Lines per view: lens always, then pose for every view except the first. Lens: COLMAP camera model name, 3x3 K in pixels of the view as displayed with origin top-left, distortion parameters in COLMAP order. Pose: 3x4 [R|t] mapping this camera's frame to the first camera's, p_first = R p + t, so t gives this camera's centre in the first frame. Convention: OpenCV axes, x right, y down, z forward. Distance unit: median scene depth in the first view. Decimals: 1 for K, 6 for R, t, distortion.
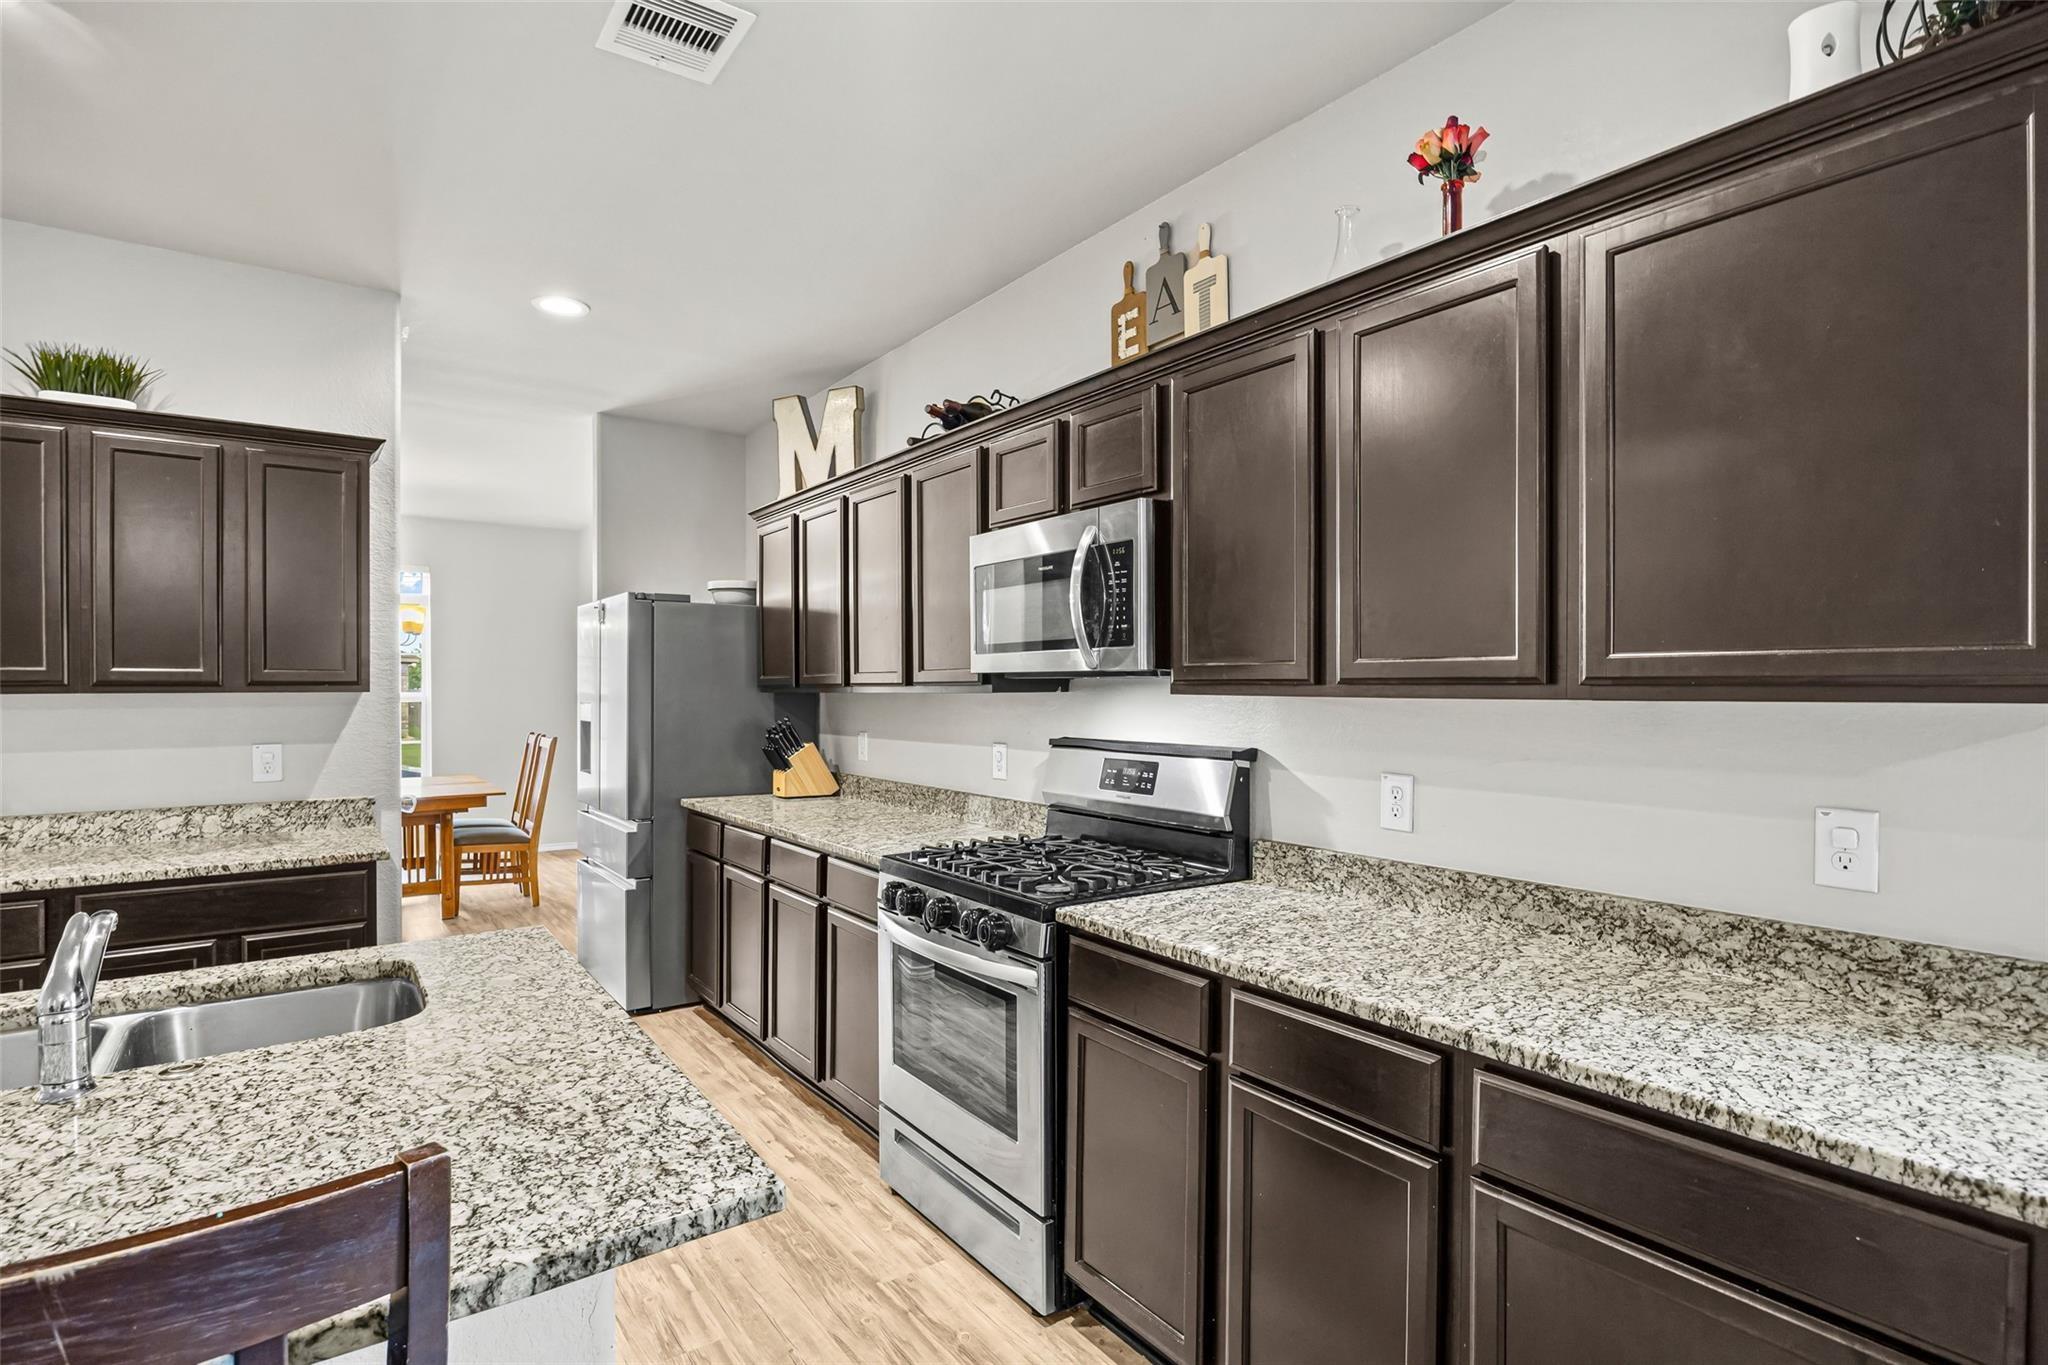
lens RADIAL K [[994.0, 0, 1036.9], [0, 994.0, 690.1], [0, 0, 1]] dist [-0.018317, 0.000761]
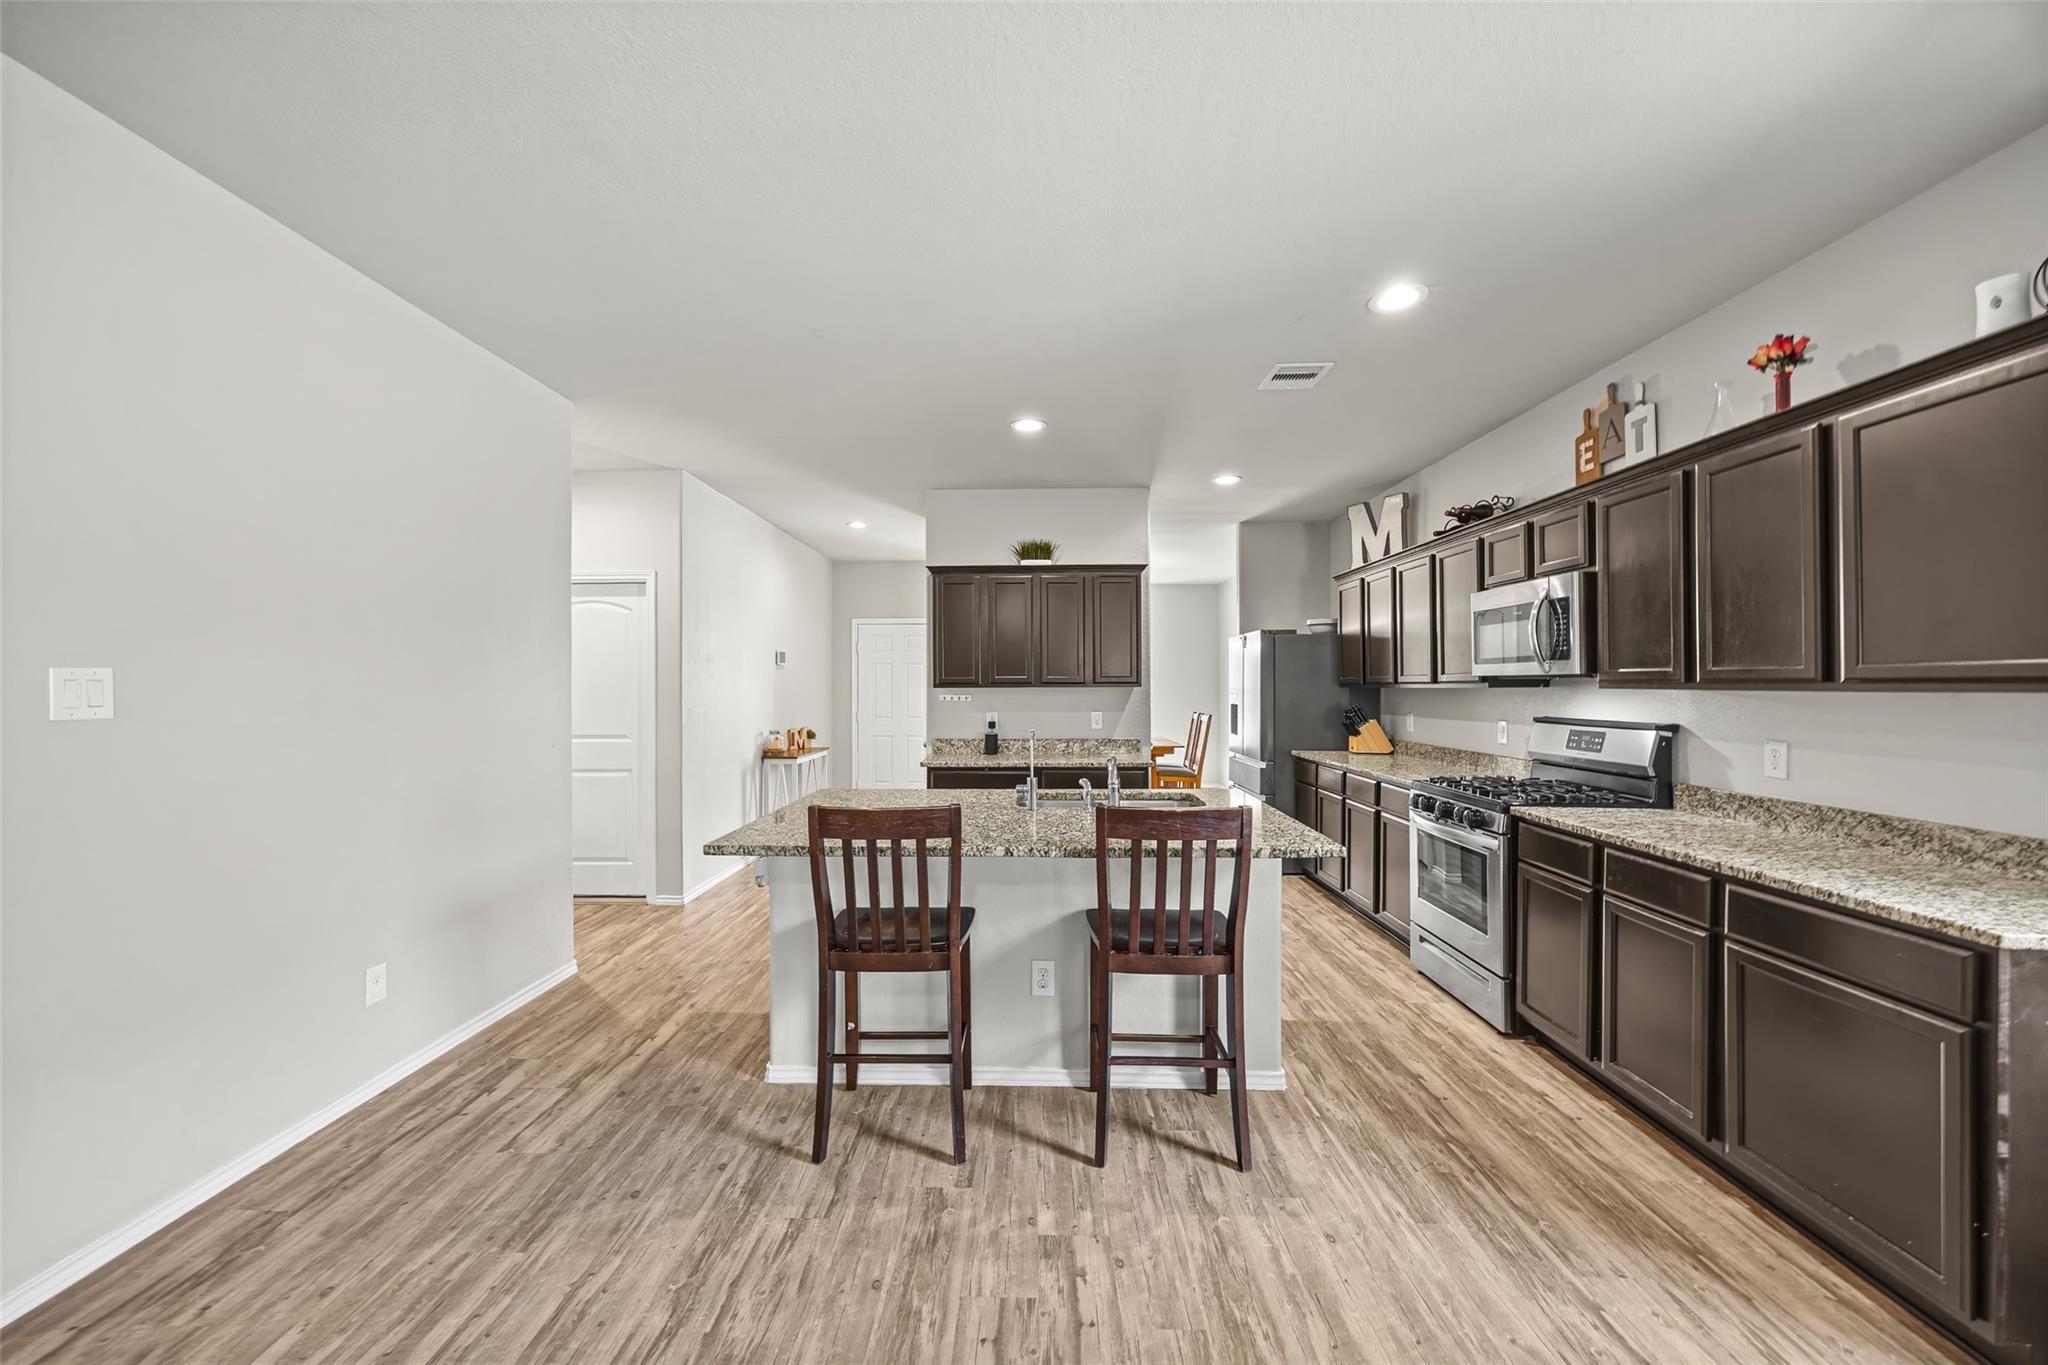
lens RADIAL K [[772.7, 0, 1013.1], [0, 772.7, 680.1], [0, 0, 1]] dist [-0.002504, 0.000506]
pose [[0.781098, -0.004822, -0.624390, 0.151529], [-0.000460, 0.999965, -0.008298, 0.001129], [0.624409, 0.006769, 0.781068, -0.527497]]
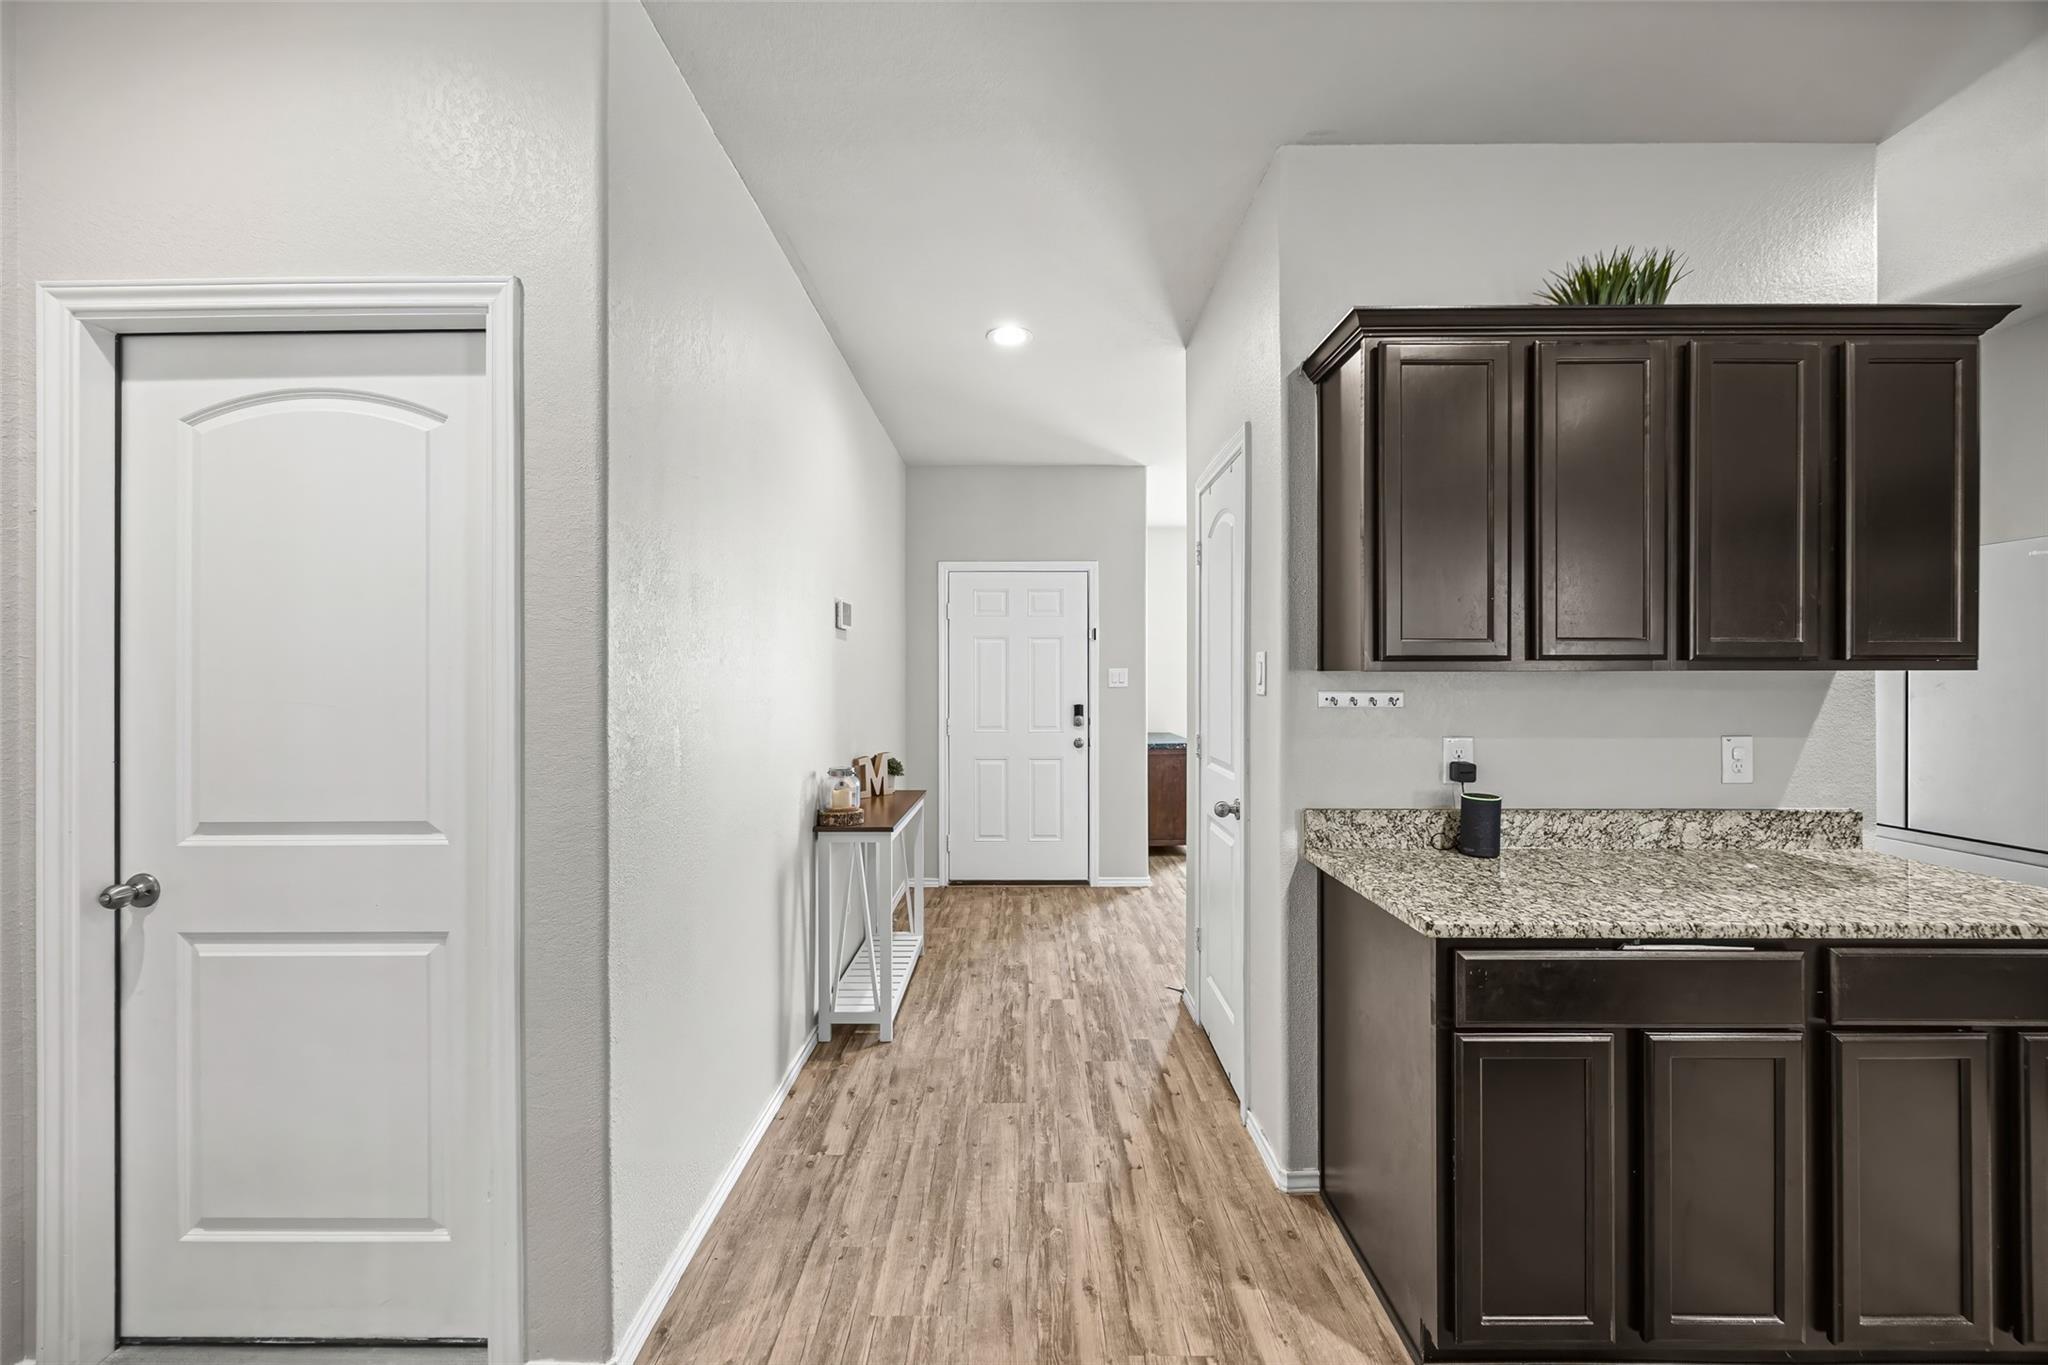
lens RADIAL K [[772.7, 0, 1017.6], [0, 772.7, 683.2], [0, 0, 1]] dist [-0.002504, 0.000506]
pose [[0.795982, 0.003098, -0.605312, -1.091339], [-0.002739, 0.999995, 0.001517, 0.015376], [0.605314, 0.000450, 0.795987, 0.179736]]
